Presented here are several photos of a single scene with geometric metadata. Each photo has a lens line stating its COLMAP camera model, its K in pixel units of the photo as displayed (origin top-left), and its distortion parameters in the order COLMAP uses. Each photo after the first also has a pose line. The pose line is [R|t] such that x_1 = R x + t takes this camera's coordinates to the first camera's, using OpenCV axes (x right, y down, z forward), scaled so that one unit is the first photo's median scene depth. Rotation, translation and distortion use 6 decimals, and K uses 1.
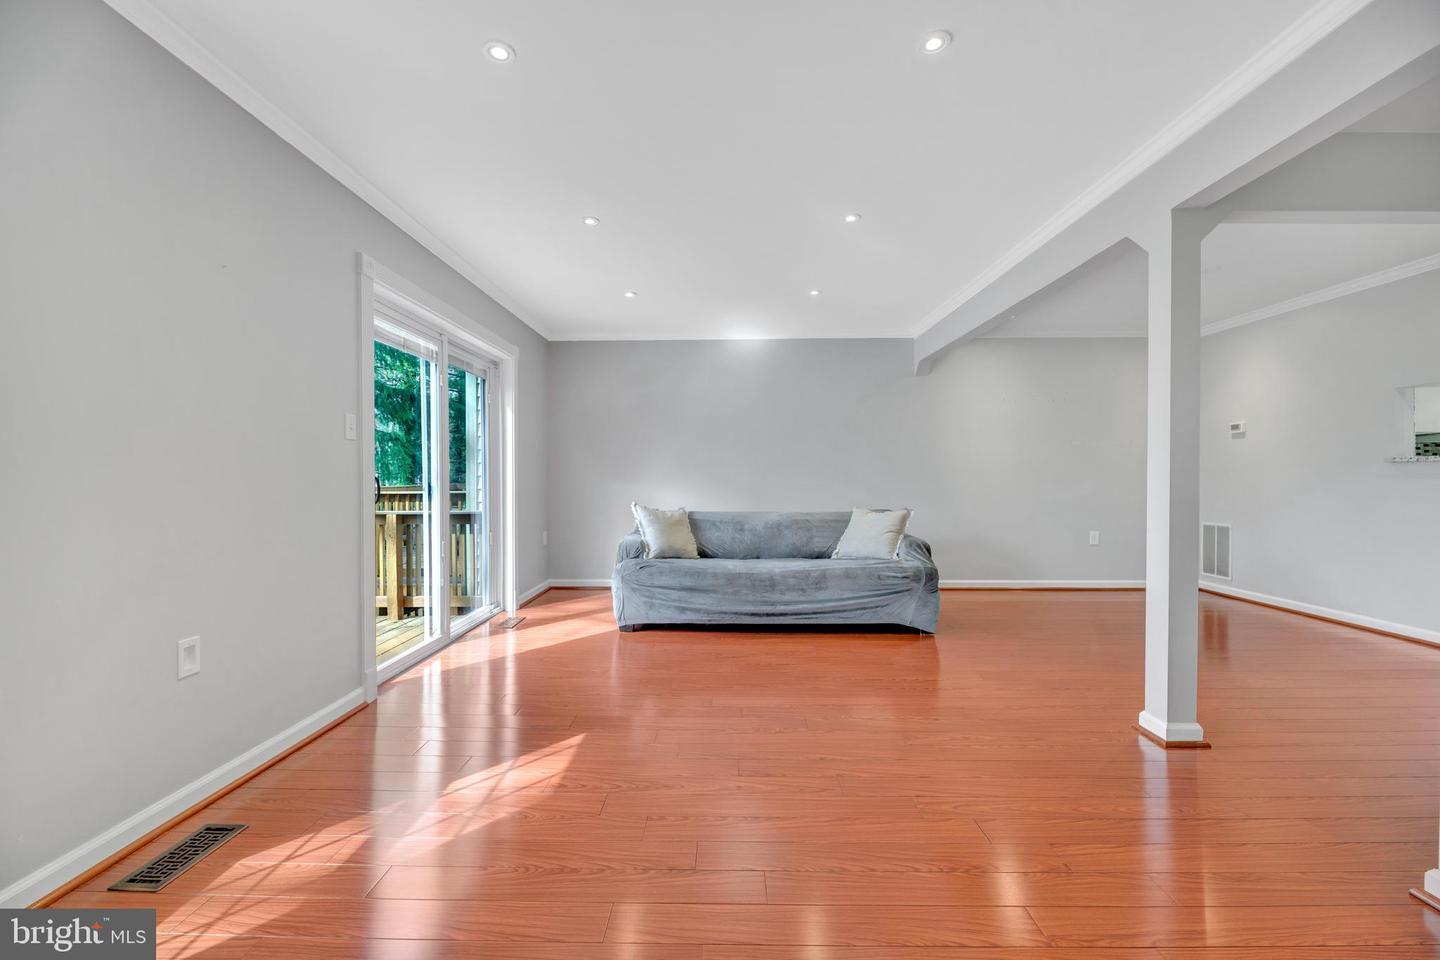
lens RADIAL K [[582.8, 0, 720.0], [0, 582.8, 480.0], [0, 0, 1]] dist [0.001069, 0.000054]
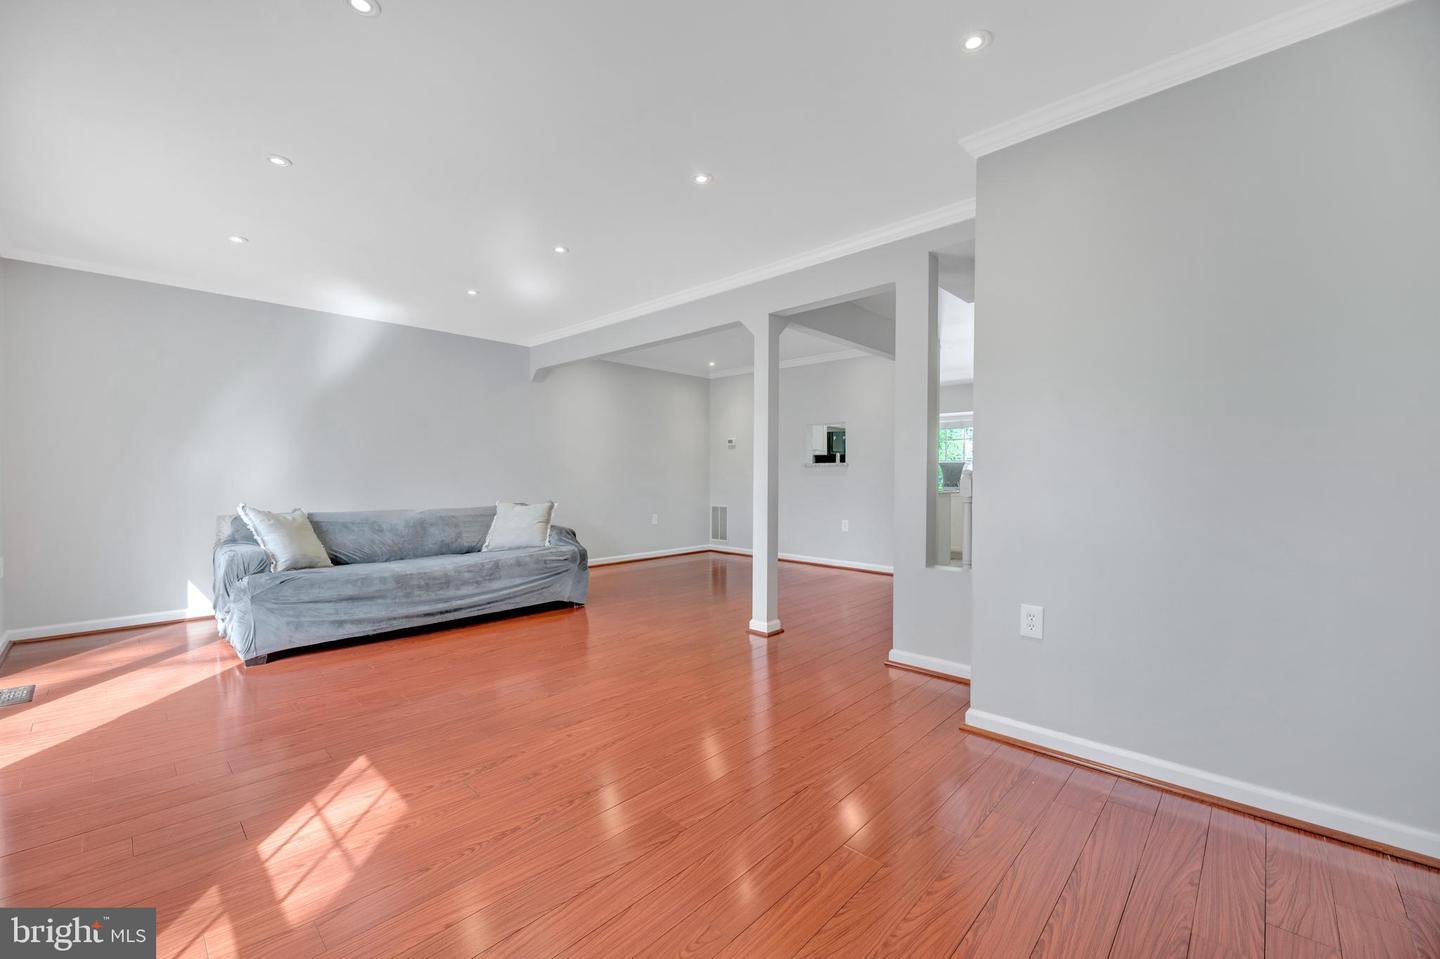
lens RADIAL K [[582.8, 0, 720.0], [0, 582.8, 479.5], [0, 0, 1]] dist [0.001069, 0.000054]
pose [[0.674047, -0.003783, 0.738679, -0.325759], [-0.000709, 0.999983, 0.005768, 0.000050], [-0.738688, -0.004412, 0.674033, -0.011682]]
